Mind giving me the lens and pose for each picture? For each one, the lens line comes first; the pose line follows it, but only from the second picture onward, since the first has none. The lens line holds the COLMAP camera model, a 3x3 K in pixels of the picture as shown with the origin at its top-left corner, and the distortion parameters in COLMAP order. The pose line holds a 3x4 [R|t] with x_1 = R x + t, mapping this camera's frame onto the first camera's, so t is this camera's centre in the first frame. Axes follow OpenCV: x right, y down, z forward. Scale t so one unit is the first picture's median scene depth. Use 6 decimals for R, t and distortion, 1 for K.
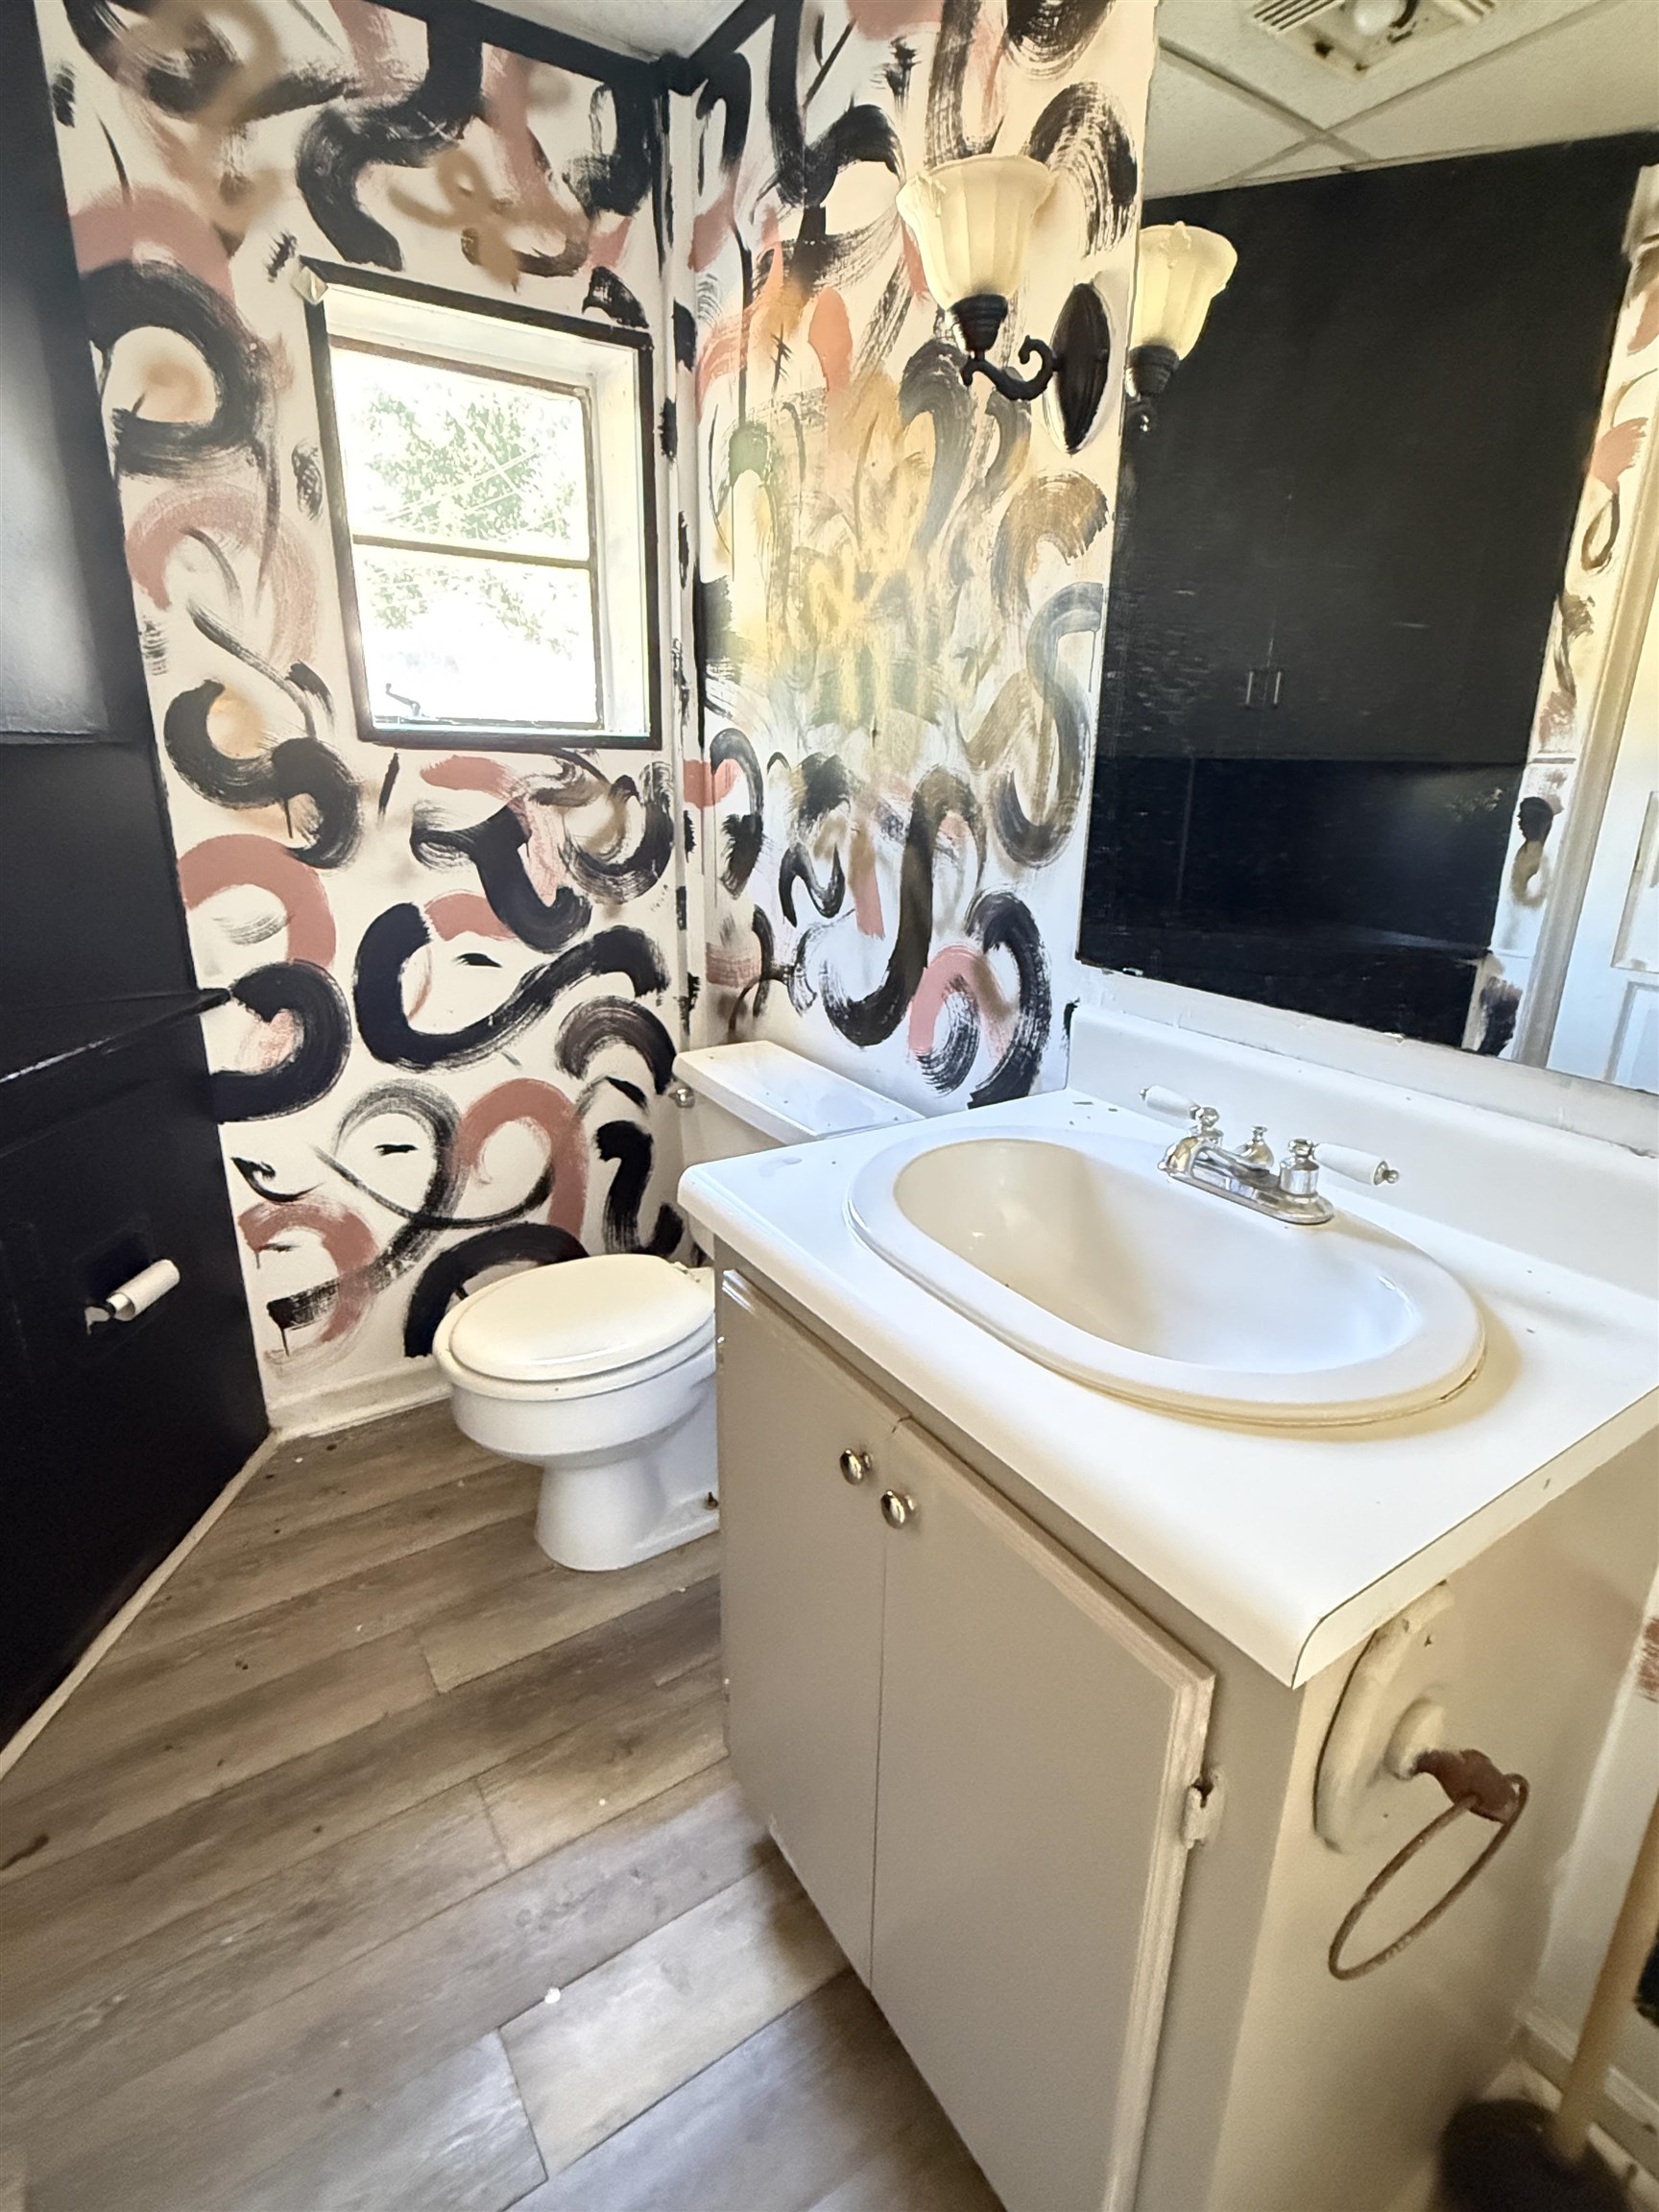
lens RADIAL K [[1083.8, 0, 831.8], [0, 1083.8, 1103.3], [0, 0, 1]] dist [0.000602, -0.000797]
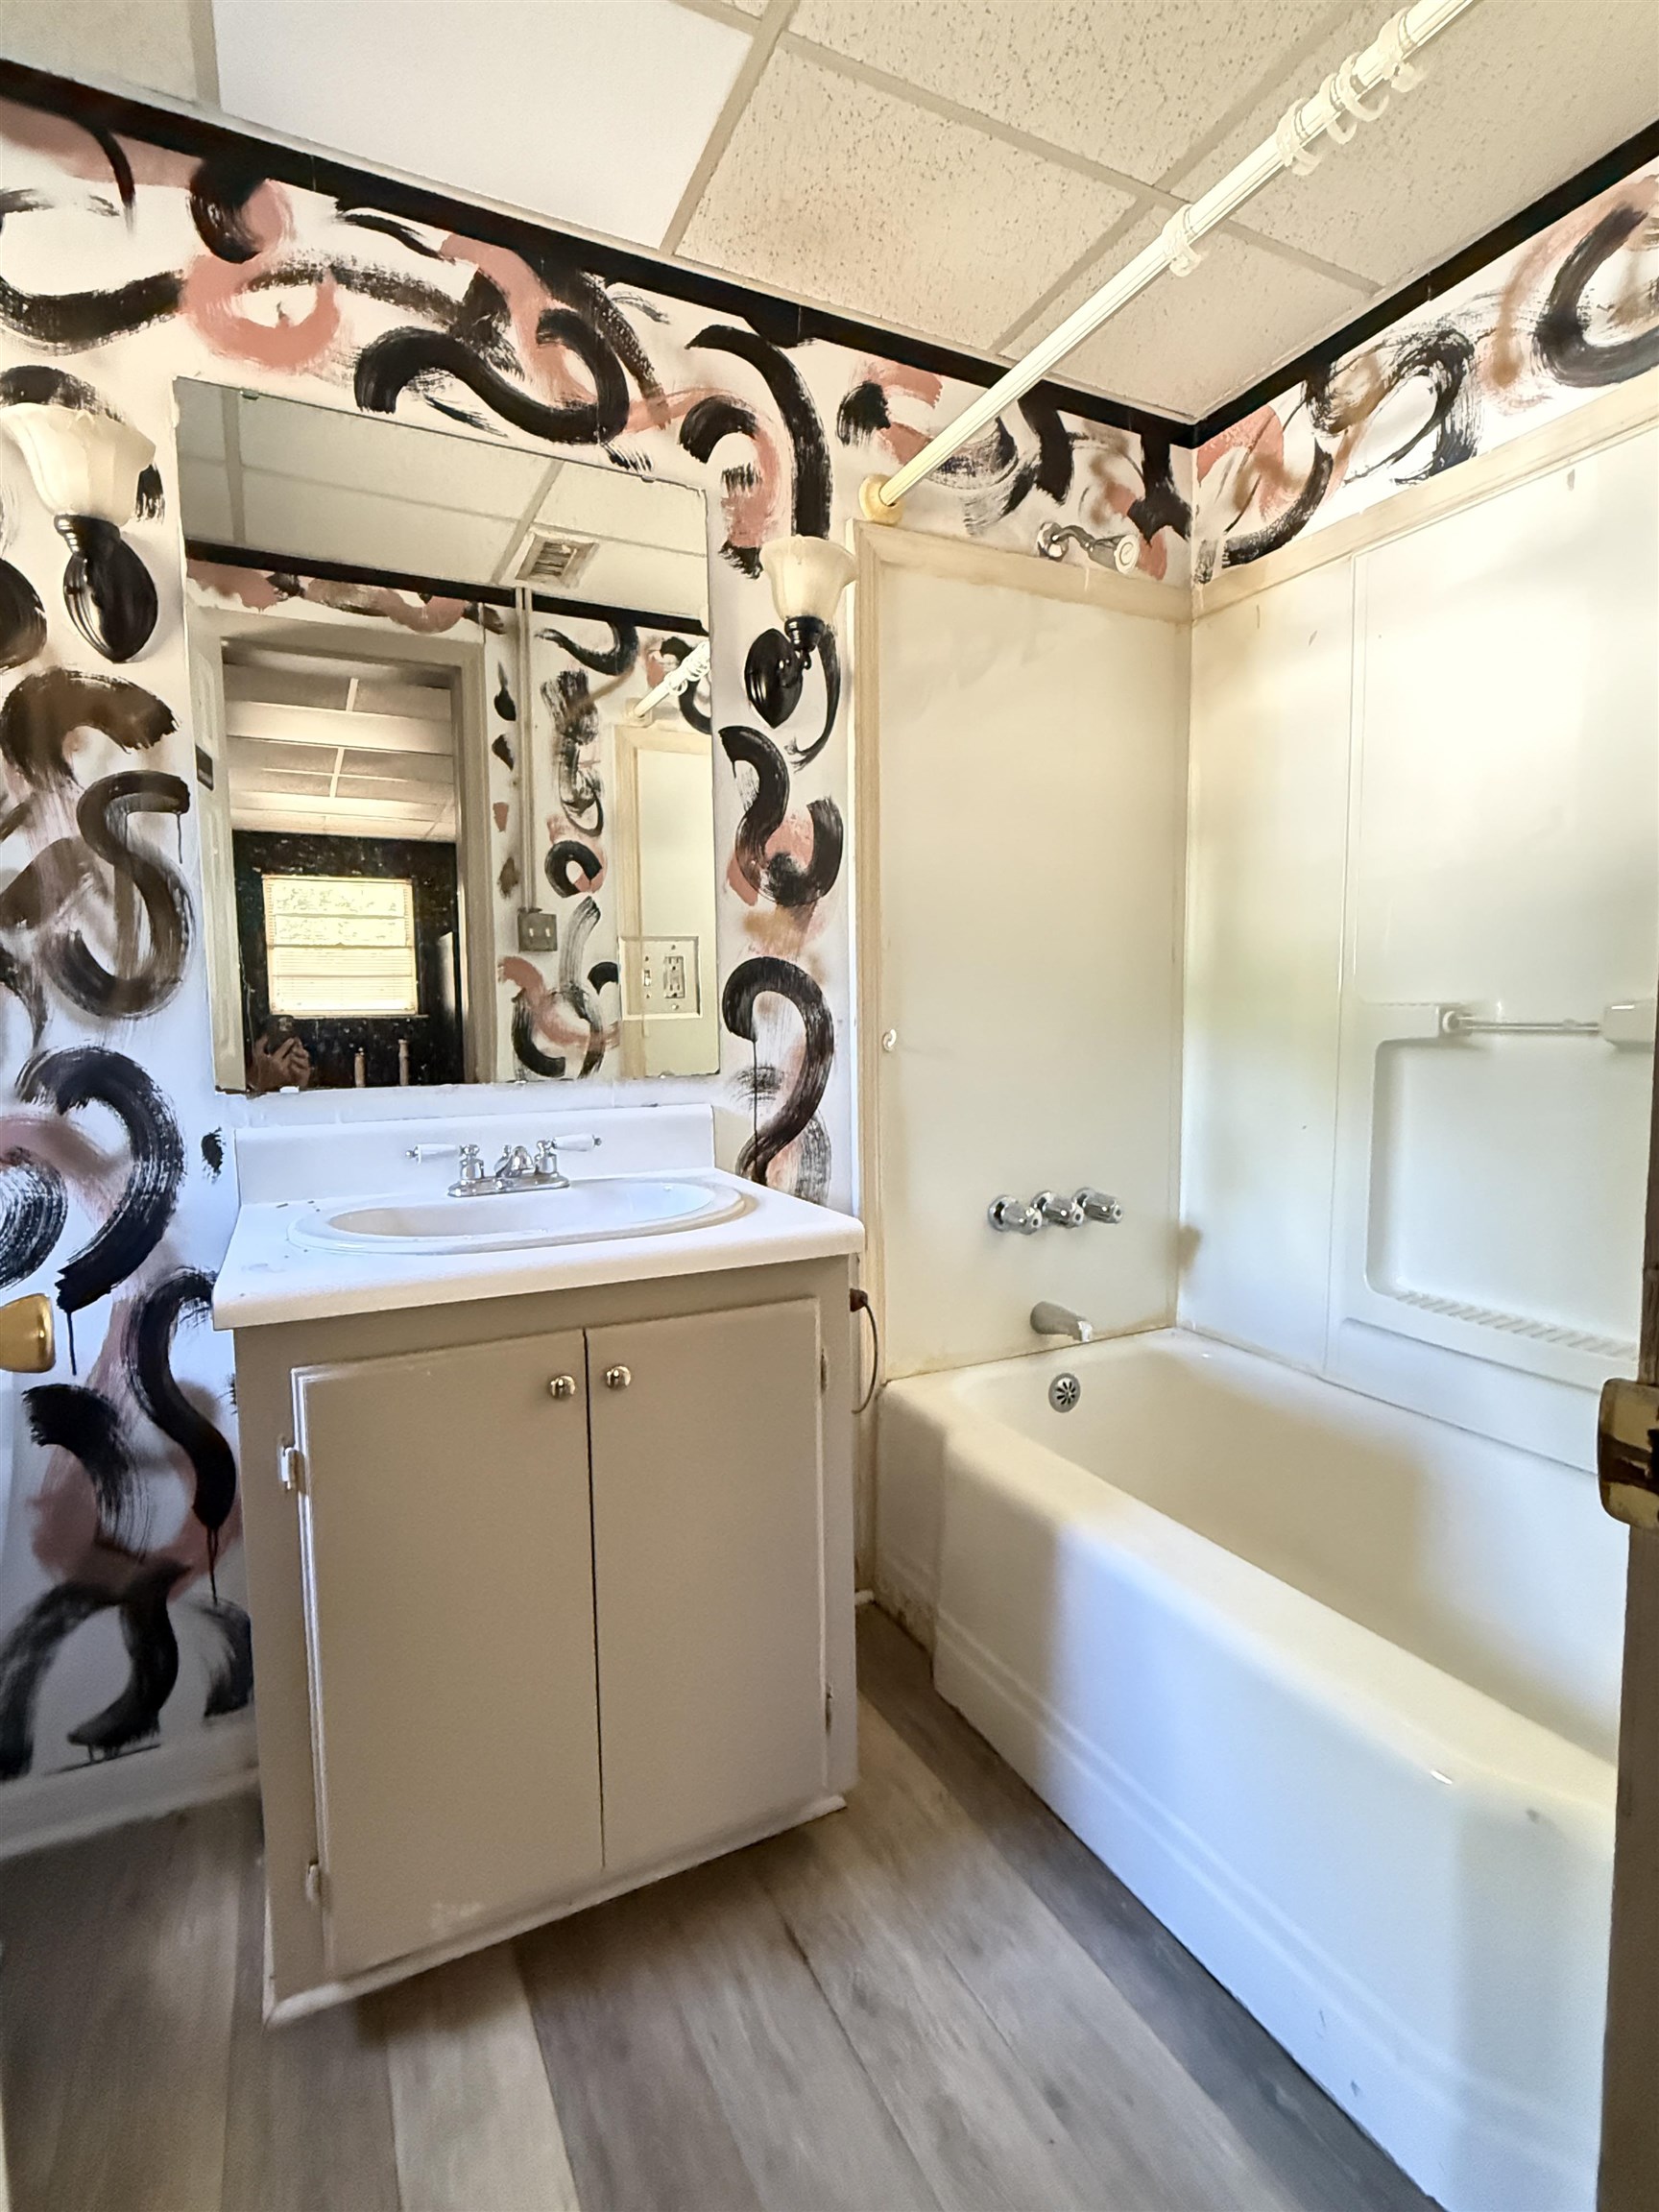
lens RADIAL K [[1083.8, 0, 829.7], [0, 1083.8, 1104.6], [0, 0, 1]] dist [0.000602, -0.000797]
pose [[0.114181, -0.101504, 0.988261, -0.749254], [0.326255, 0.943426, 0.059204, 0.017651], [-0.938360, 0.315665, 0.140837, 0.237878]]
